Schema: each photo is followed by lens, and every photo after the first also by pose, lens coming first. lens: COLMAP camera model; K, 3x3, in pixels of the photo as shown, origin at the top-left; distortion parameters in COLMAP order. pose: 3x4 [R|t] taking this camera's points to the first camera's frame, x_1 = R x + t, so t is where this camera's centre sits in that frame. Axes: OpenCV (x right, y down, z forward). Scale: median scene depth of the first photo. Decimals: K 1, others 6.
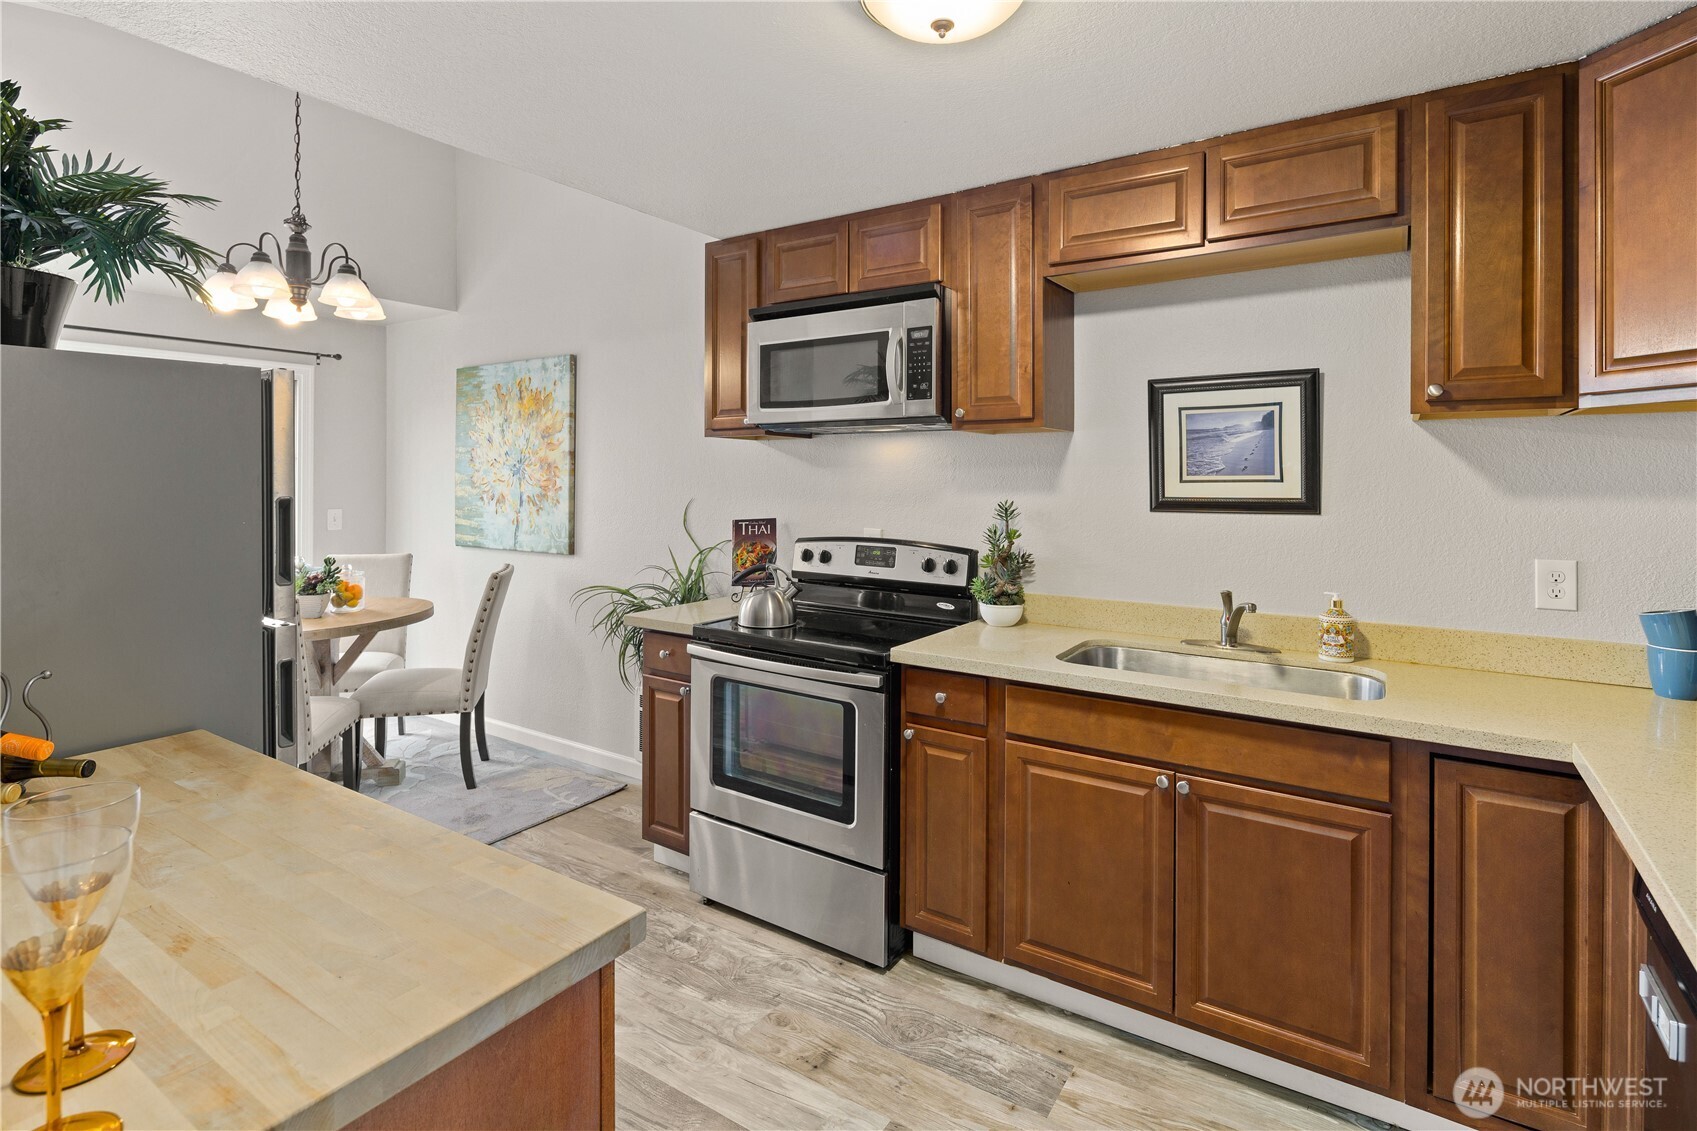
lens RADIAL K [[827.6, 0, 844.0], [0, 827.6, 479.8], [0, 0, 1]] dist [0.006123, -0.005227]
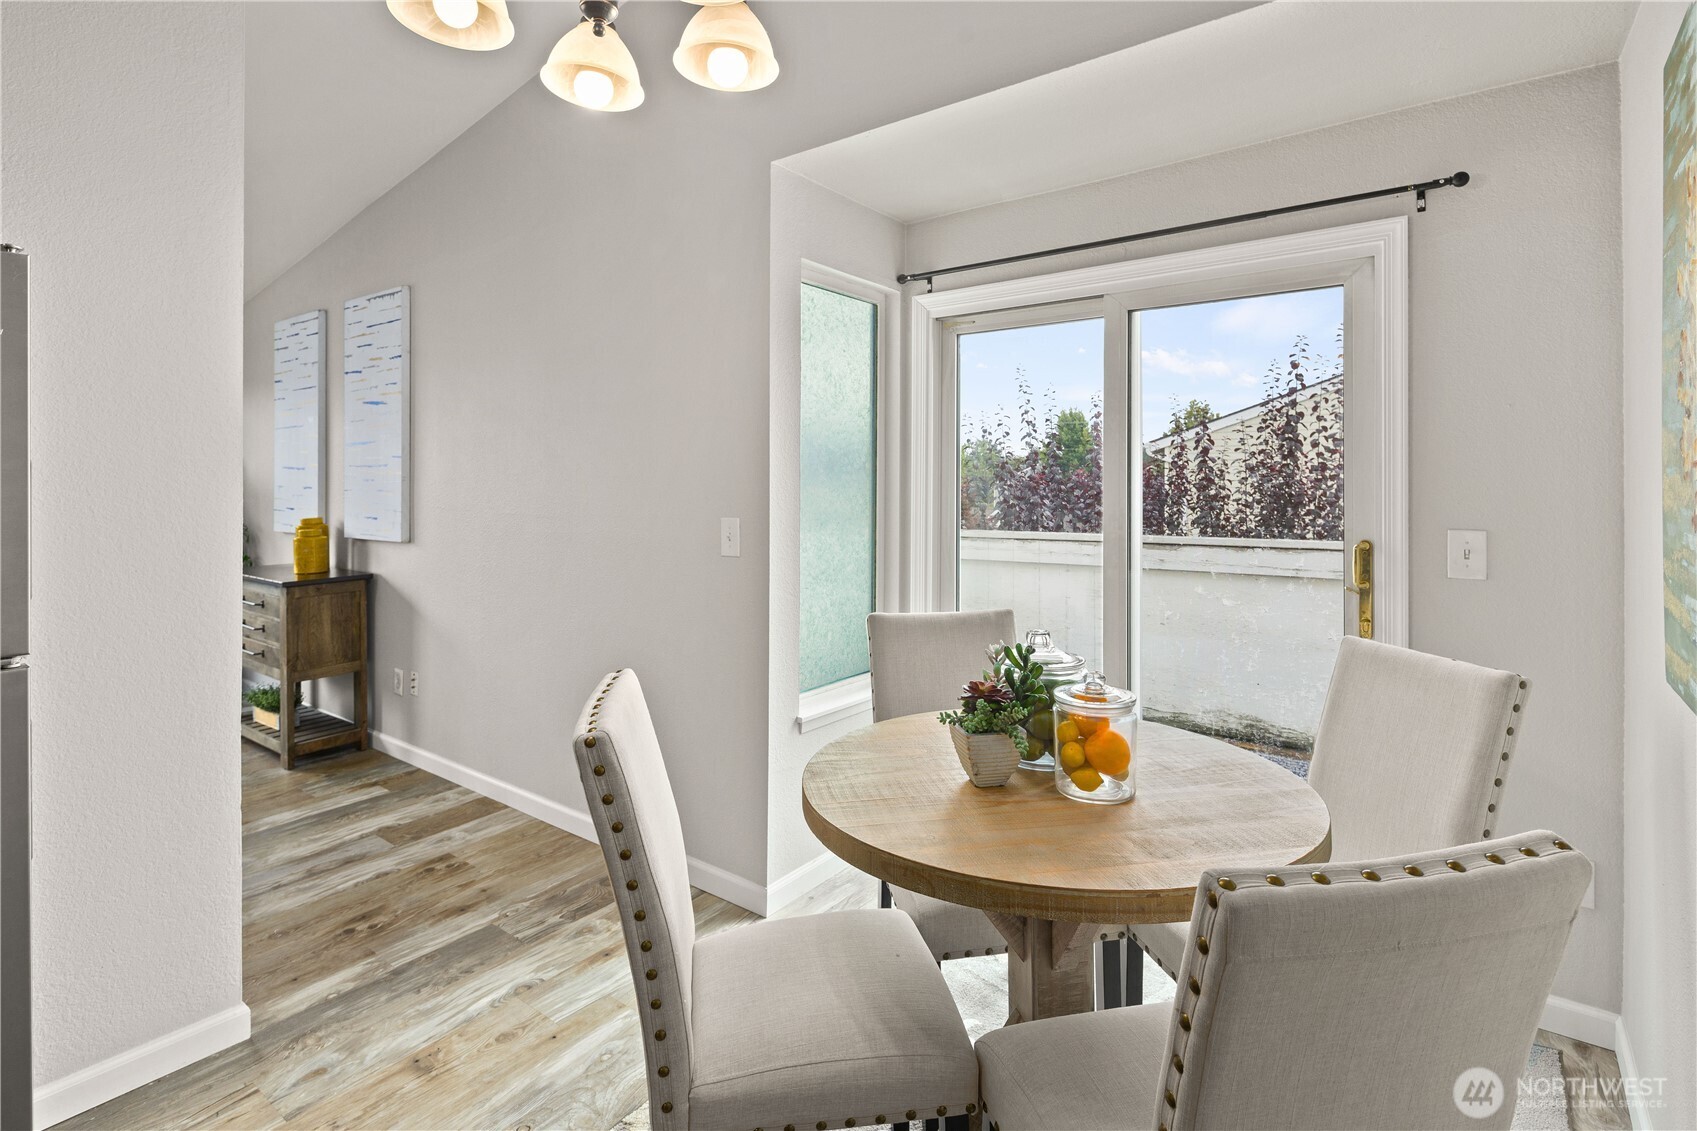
lens RADIAL K [[827.6, 0, 846.5], [0, 827.6, 472.6], [0, 0, 1]] dist [0.006123, -0.005227]
pose [[-0.062063, -0.009913, -0.998023, -0.298702], [-0.005656, 0.999938, -0.009580, 0.020253], [0.998056, 0.005051, -0.062115, 1.319616]]
